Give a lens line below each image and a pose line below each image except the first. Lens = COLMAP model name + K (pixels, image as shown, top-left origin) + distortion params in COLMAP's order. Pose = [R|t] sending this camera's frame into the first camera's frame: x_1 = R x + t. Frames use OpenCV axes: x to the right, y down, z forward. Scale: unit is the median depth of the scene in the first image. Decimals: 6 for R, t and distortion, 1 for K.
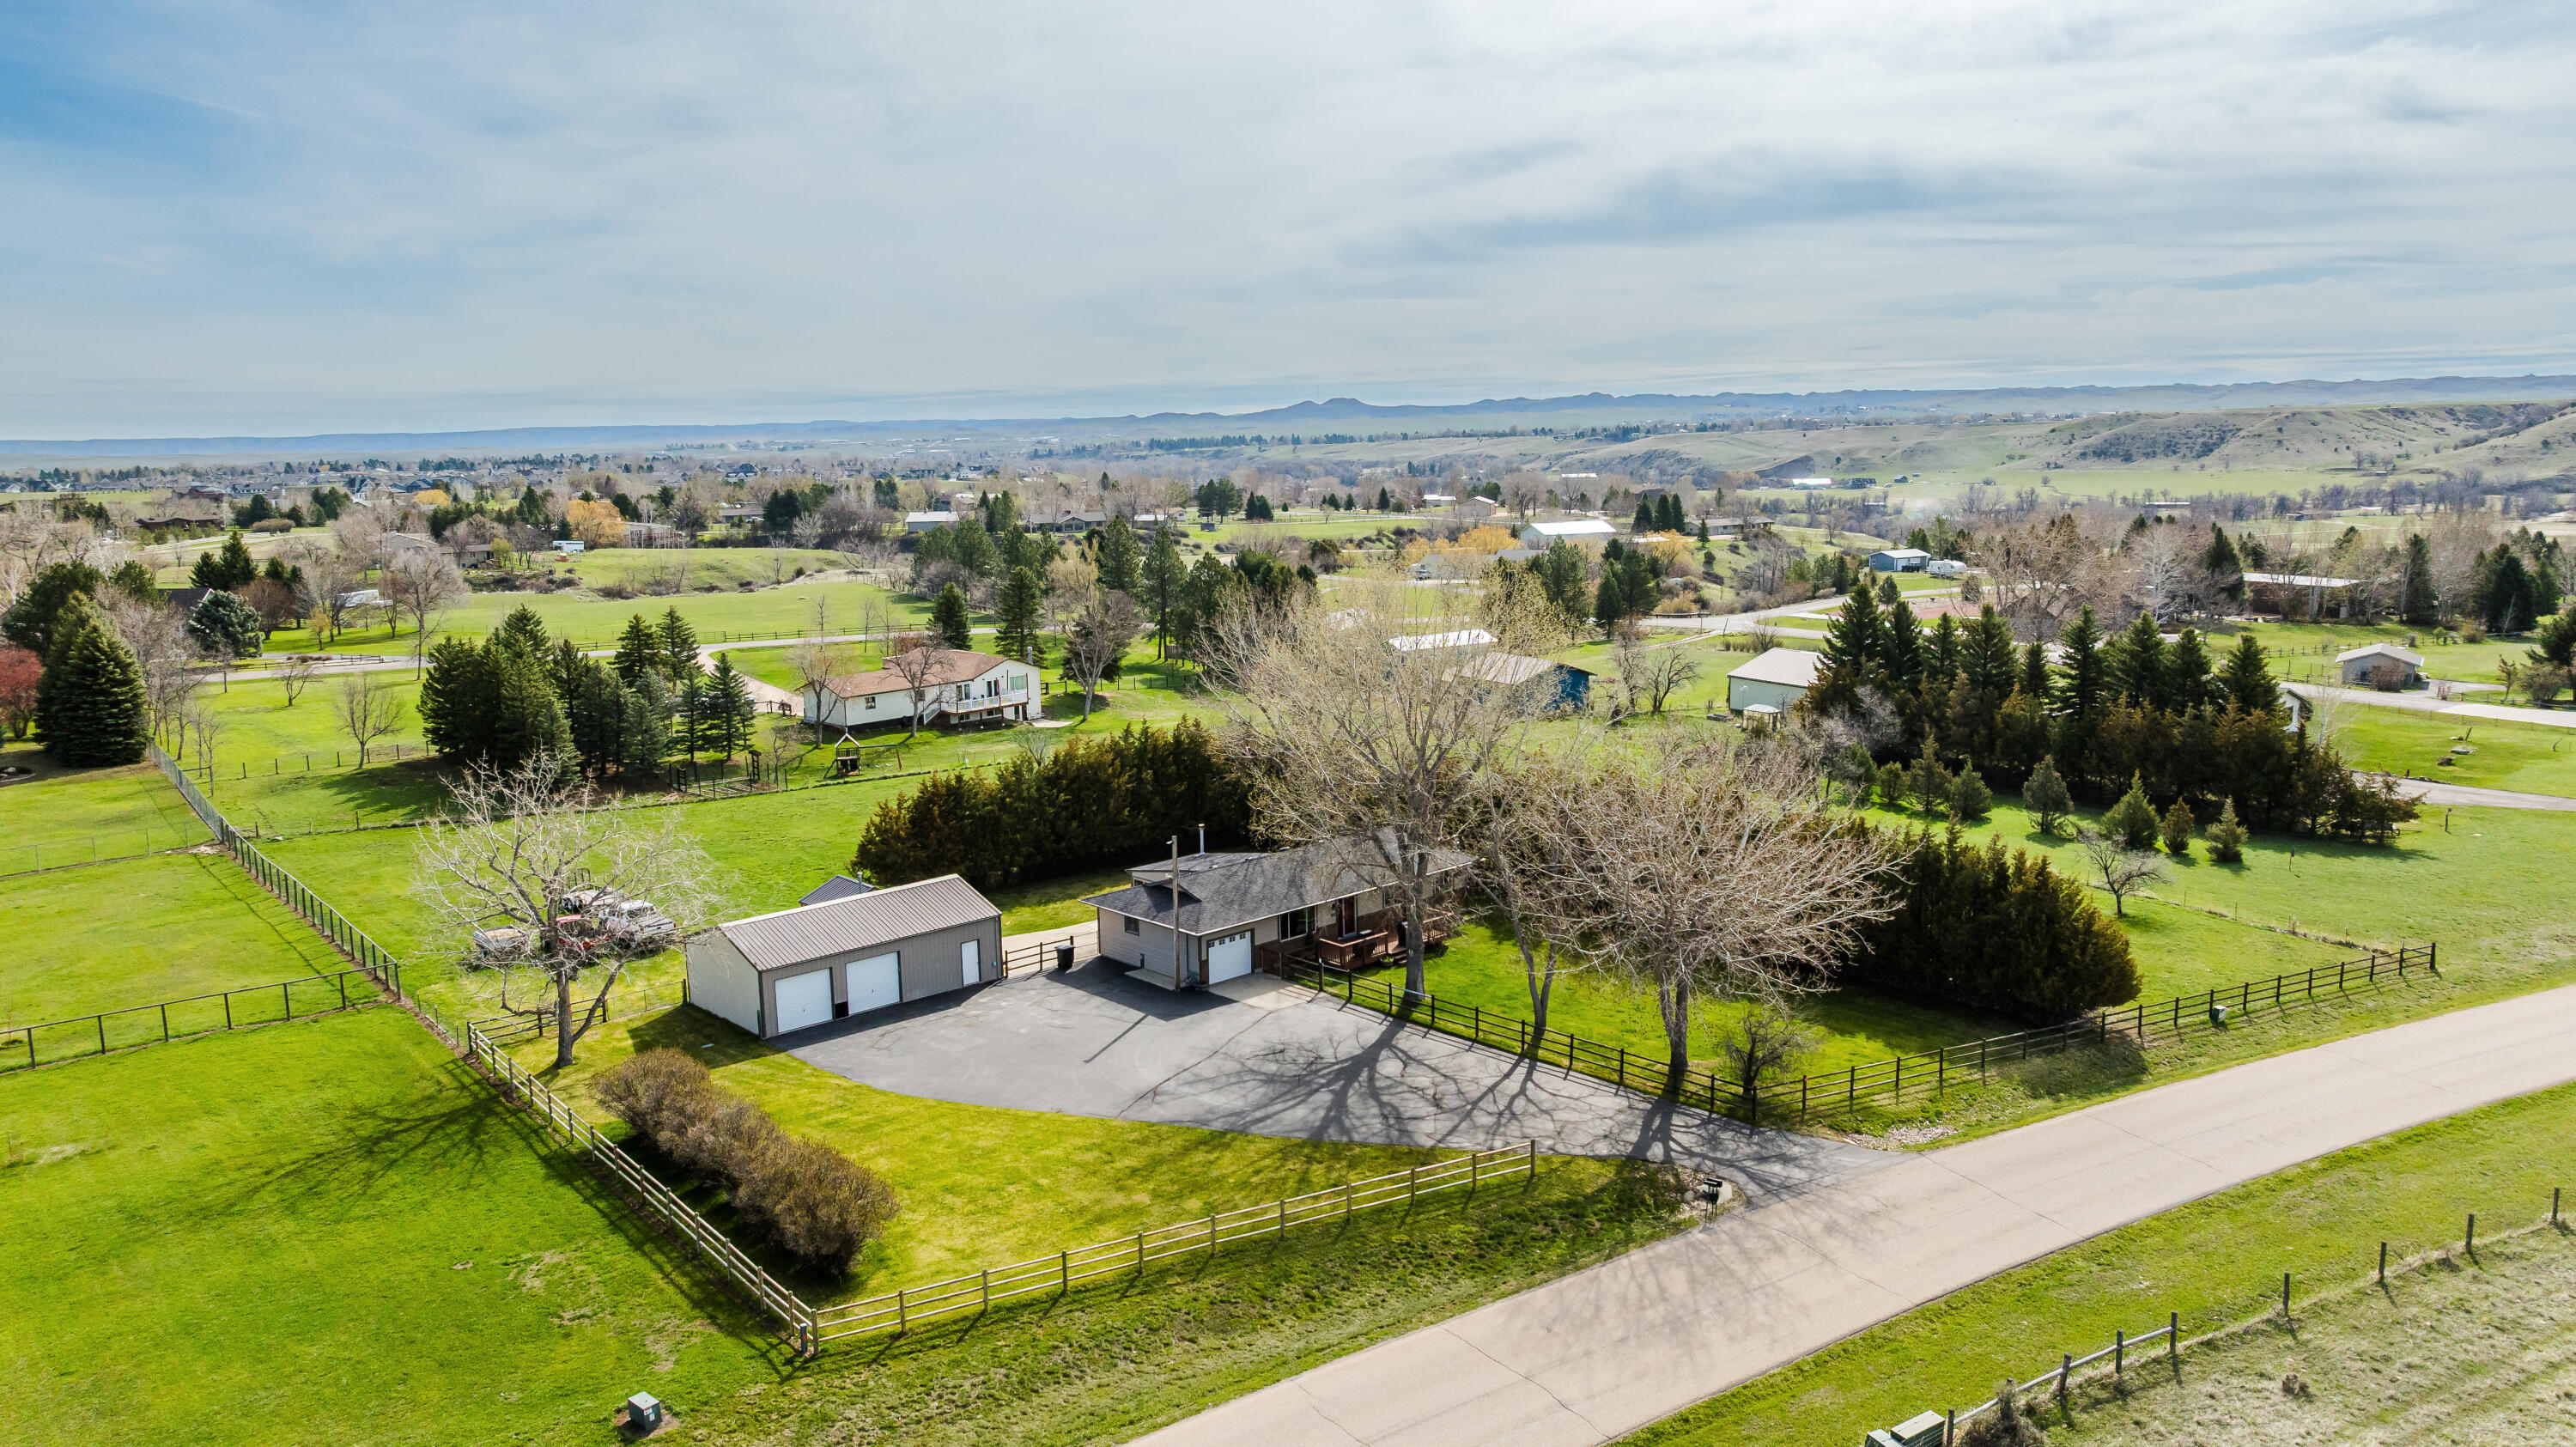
lens RADIAL K [[1798.9, 0, 1271.5], [0, 1798.9, 686.4], [0, 0, 1]] dist [-0.021588, 0.004782]
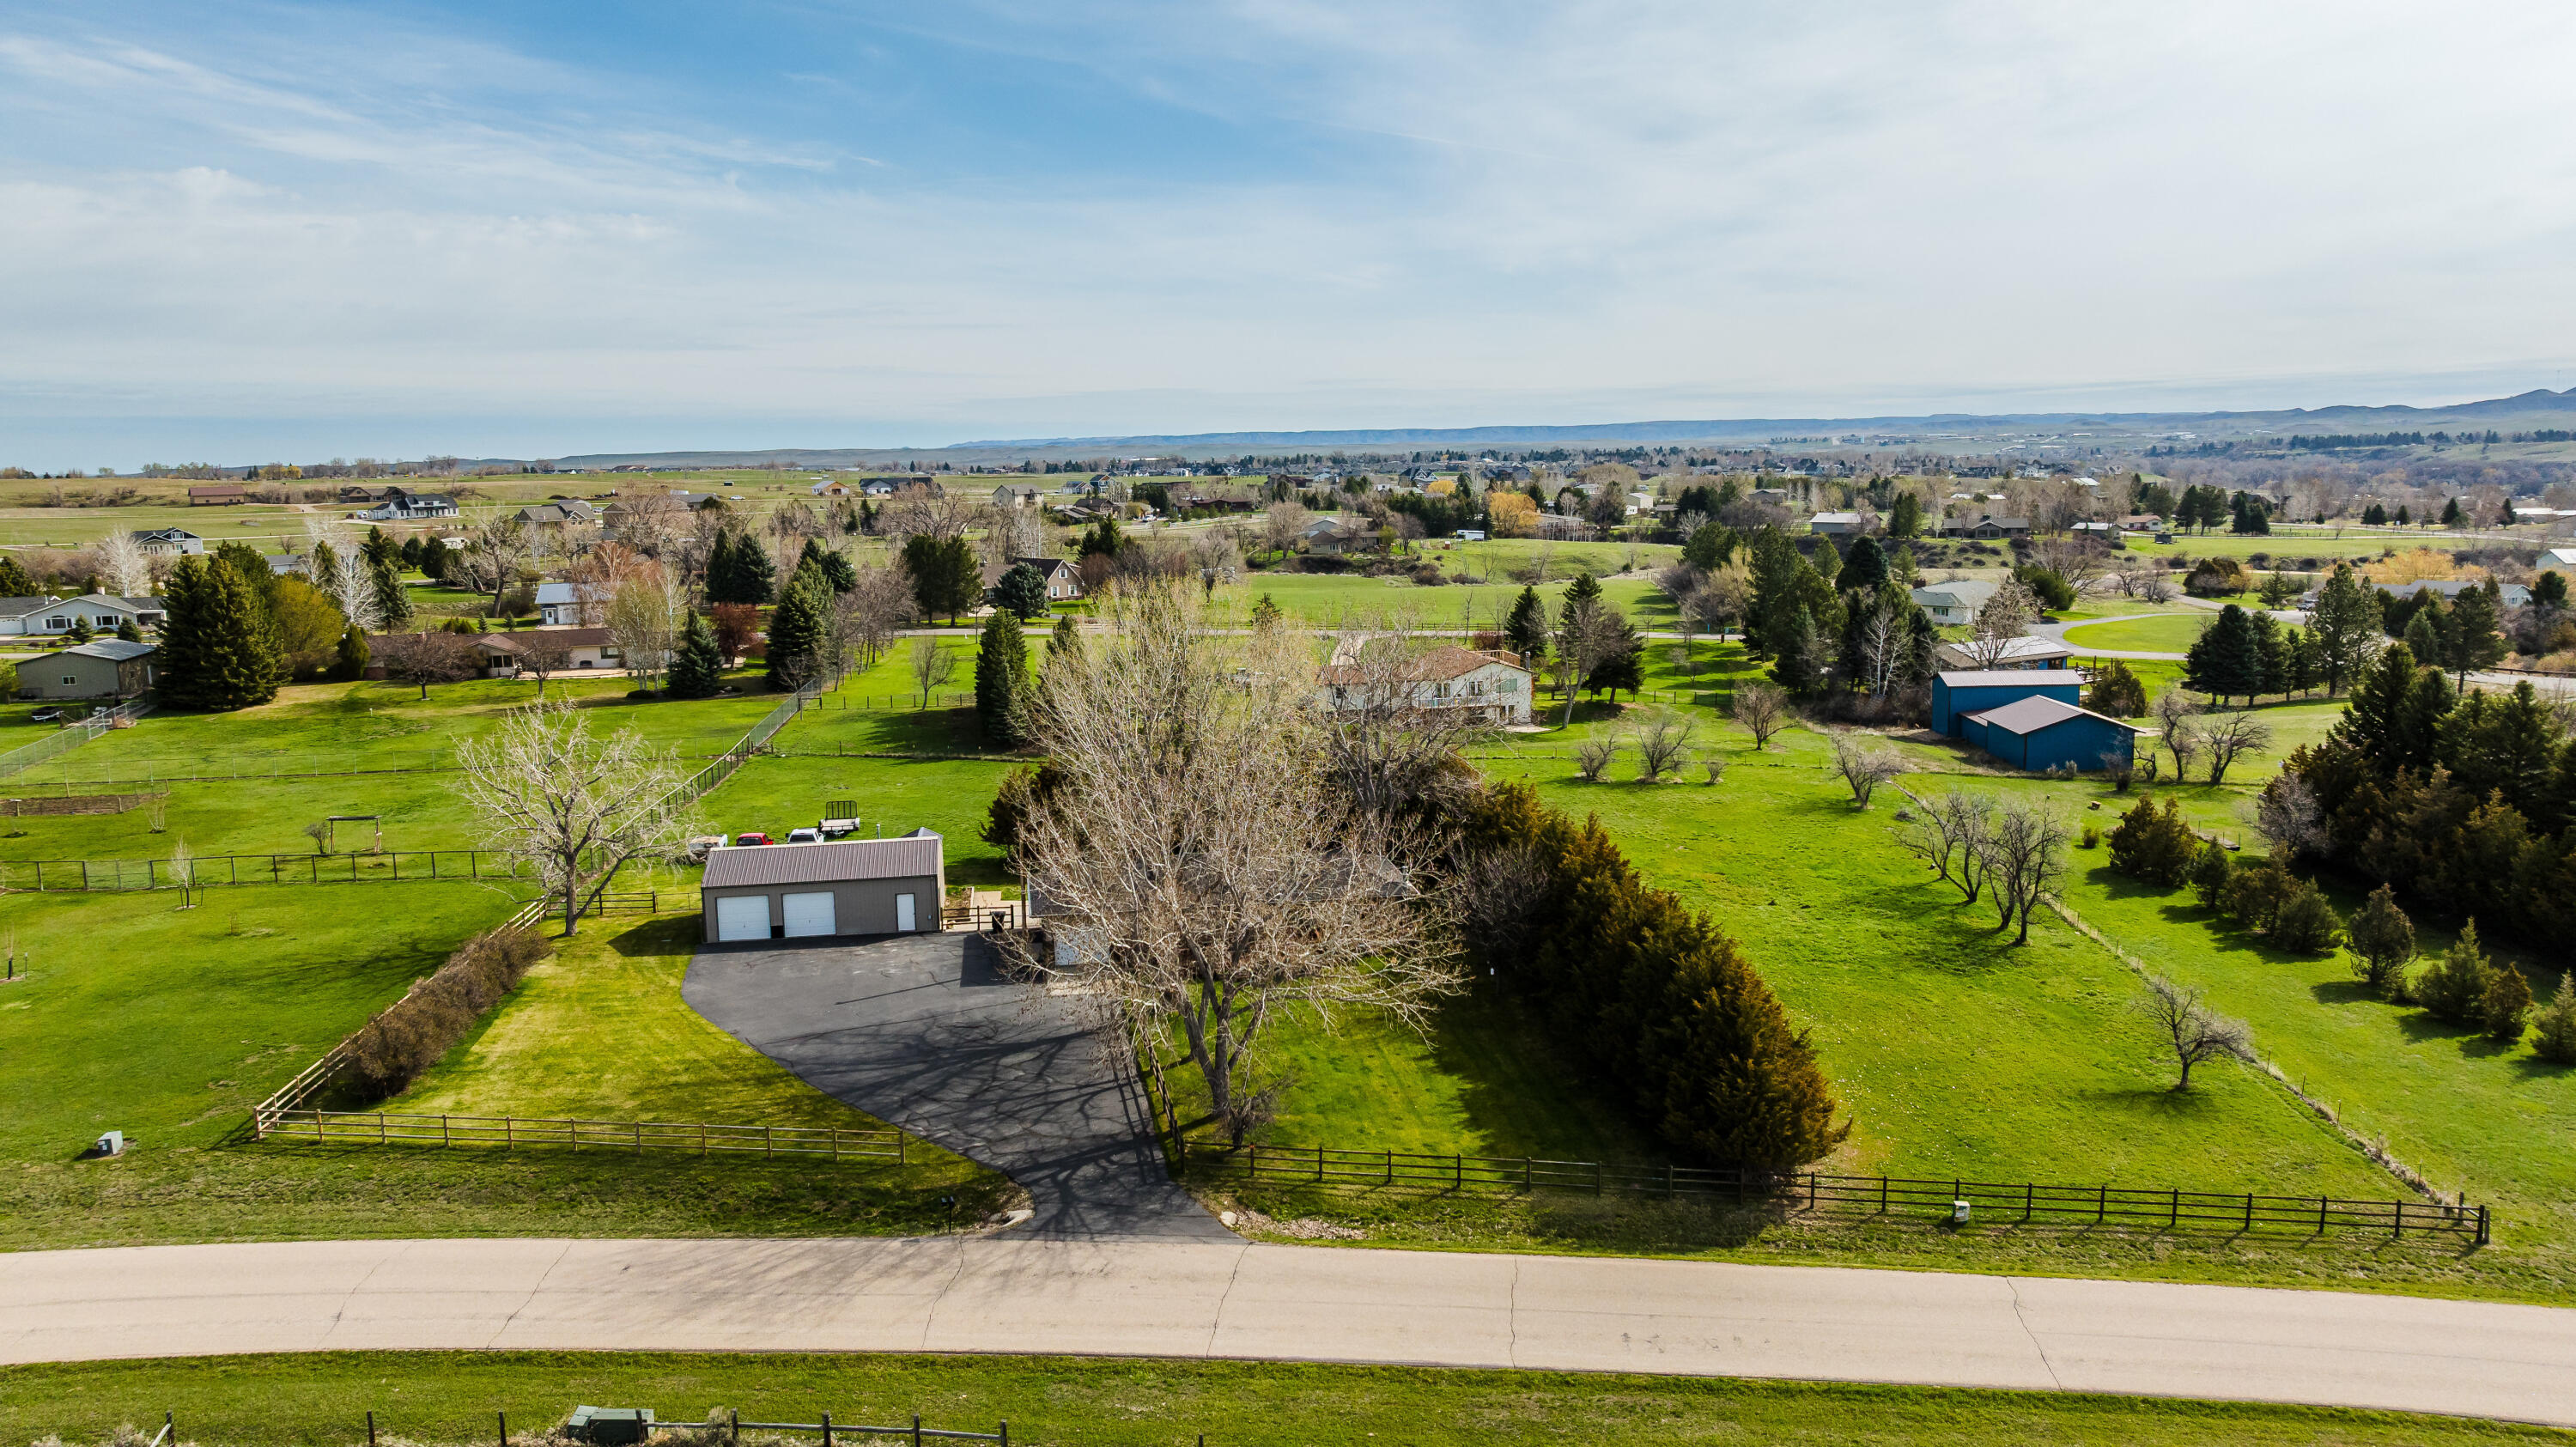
lens RADIAL K [[1838.7, 0, 1269.1], [0, 1838.7, 648.7], [0, 0, 1]] dist [-0.113801, 0.147175]
pose [[0.823987, 0.066507, -0.562692, 0.319454], [-0.077049, 0.997015, 0.005012, -0.017347], [0.561345, 0.039225, 0.826652, 0.082255]]
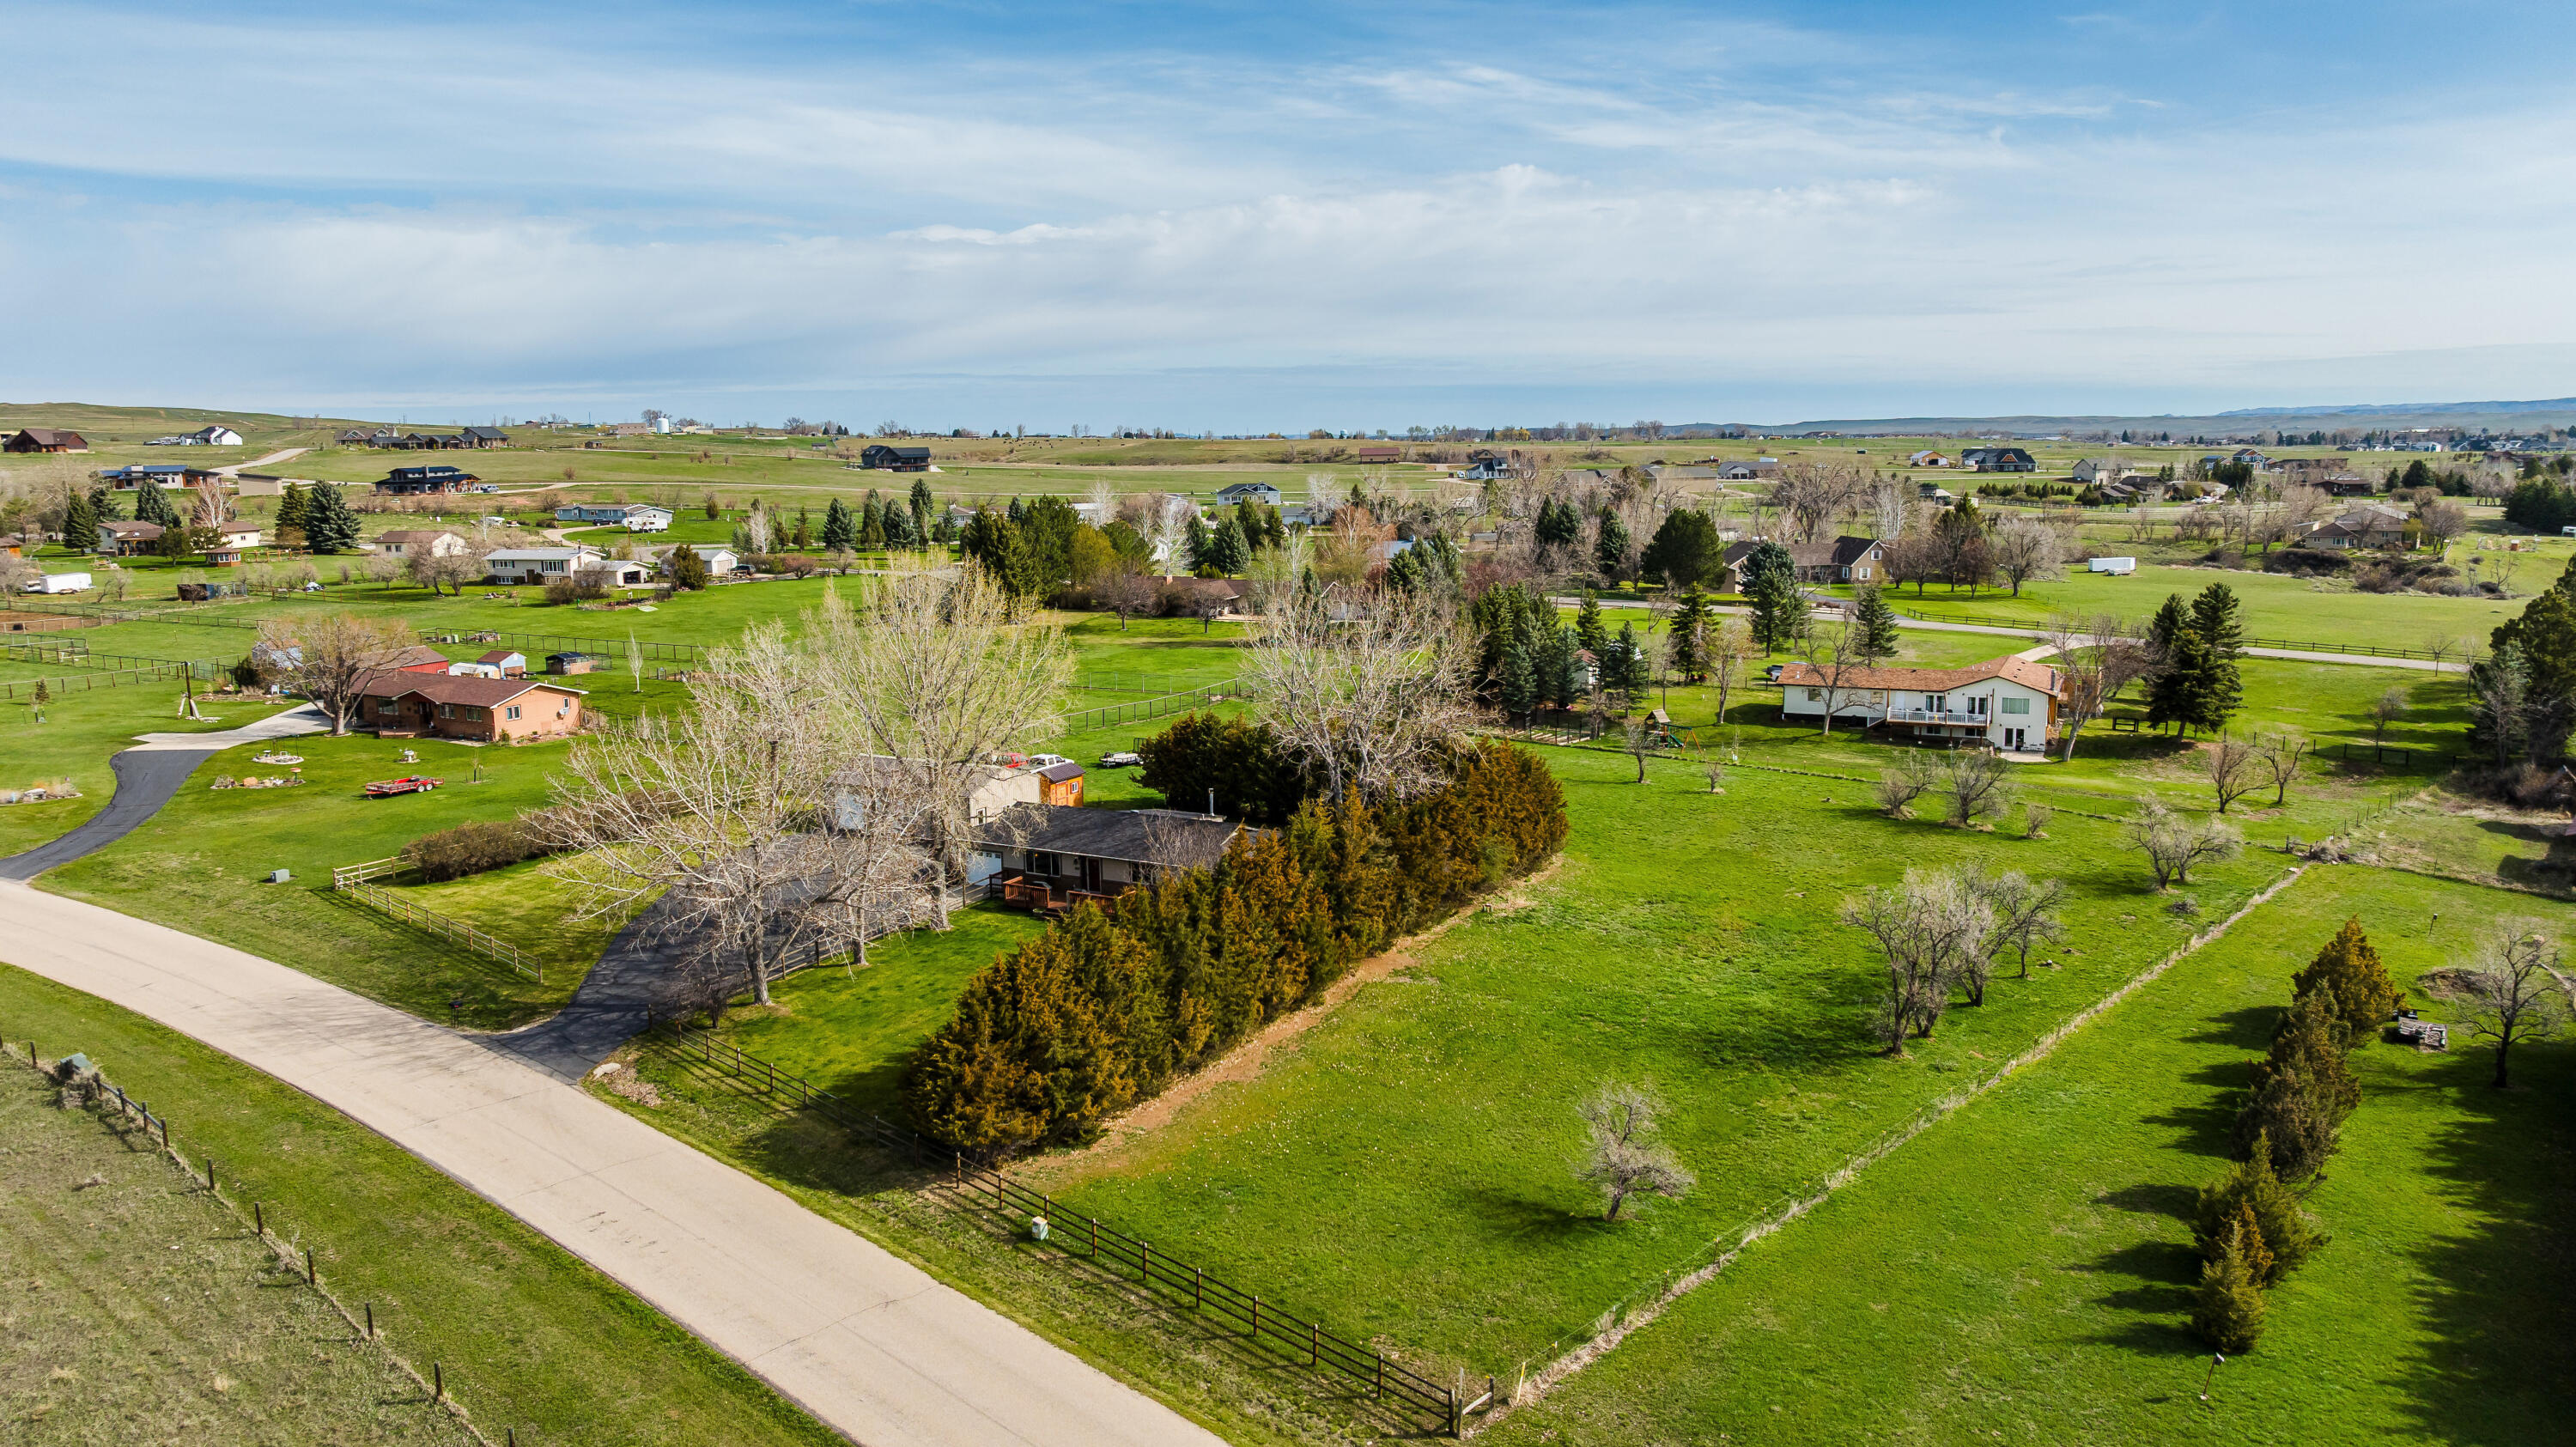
lens RADIAL K [[1798.9, 0, 1271.5], [0, 1798.9, 686.4], [0, 0, 1]] dist [-0.021588, 0.004782]
pose [[0.302067, 0.146960, -0.941891, 0.564465], [-0.123543, 0.985748, 0.114182, -0.065473], [0.945247, 0.081873, 0.315918, 0.375548]]
